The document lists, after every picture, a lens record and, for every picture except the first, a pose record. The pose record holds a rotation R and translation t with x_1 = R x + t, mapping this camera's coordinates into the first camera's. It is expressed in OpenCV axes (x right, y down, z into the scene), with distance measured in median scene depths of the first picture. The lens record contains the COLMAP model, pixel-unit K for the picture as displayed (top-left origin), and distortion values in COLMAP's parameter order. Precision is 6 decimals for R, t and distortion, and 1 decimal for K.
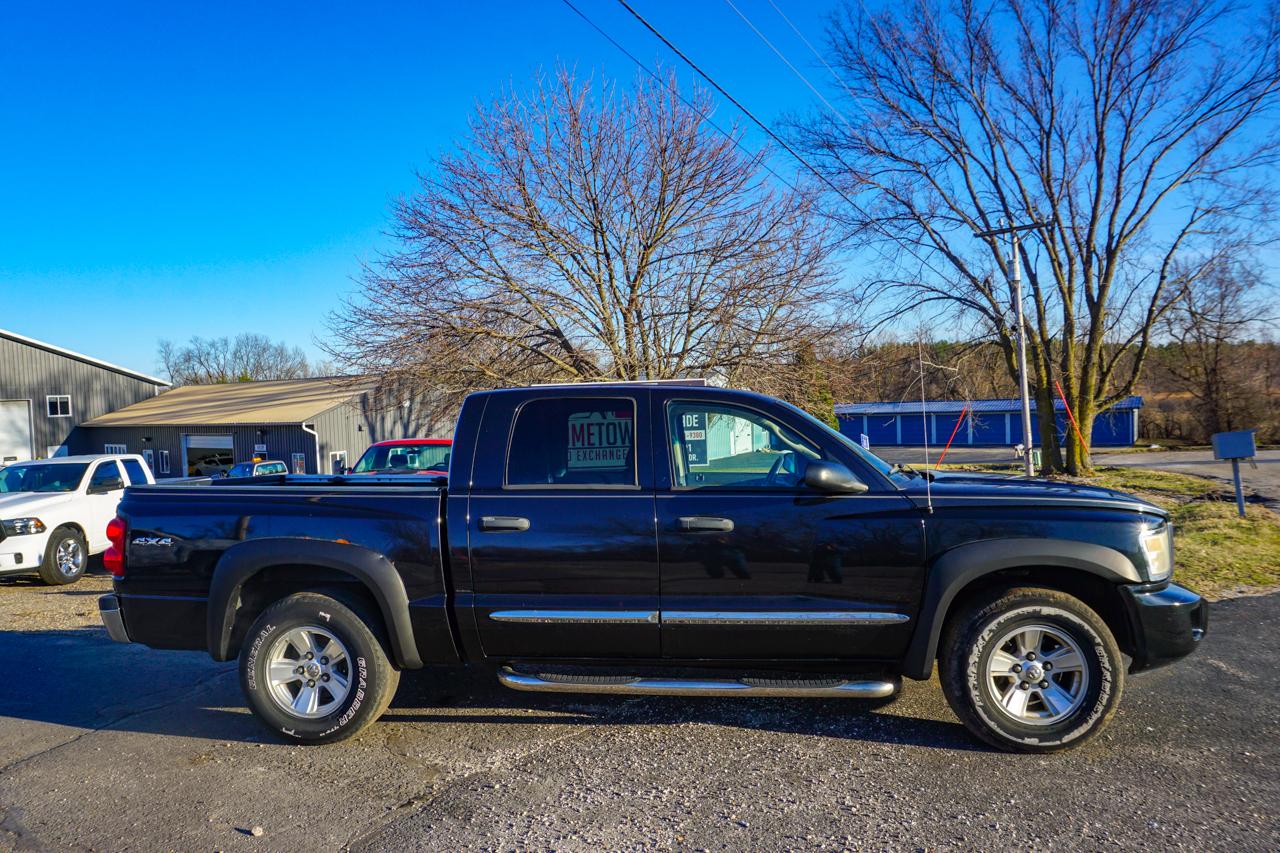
lens RADIAL K [[858.0, 0, 632.8], [0, 858.0, 417.3], [0, 0, 1]] dist [-0.039055, 0.030726]
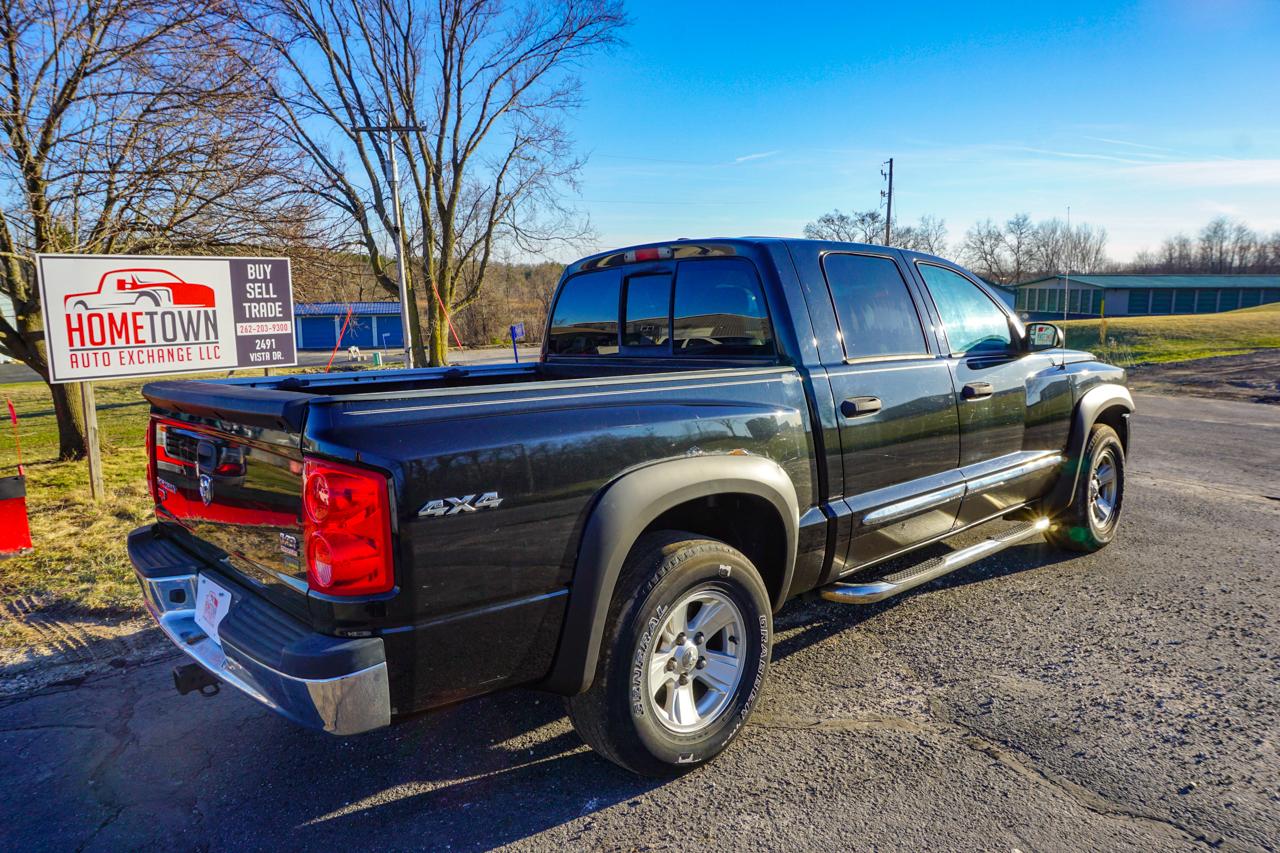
lens RADIAL K [[858.0, 0, 657.4], [0, 858.0, 406.0], [0, 0, 1]] dist [-0.039055, 0.030726]
pose [[0.670658, -0.074548, 0.738011, -0.285249], [0.003057, 0.995206, 0.097750, 0.017067], [-0.741760, -0.063300, 0.667671, 0.204668]]
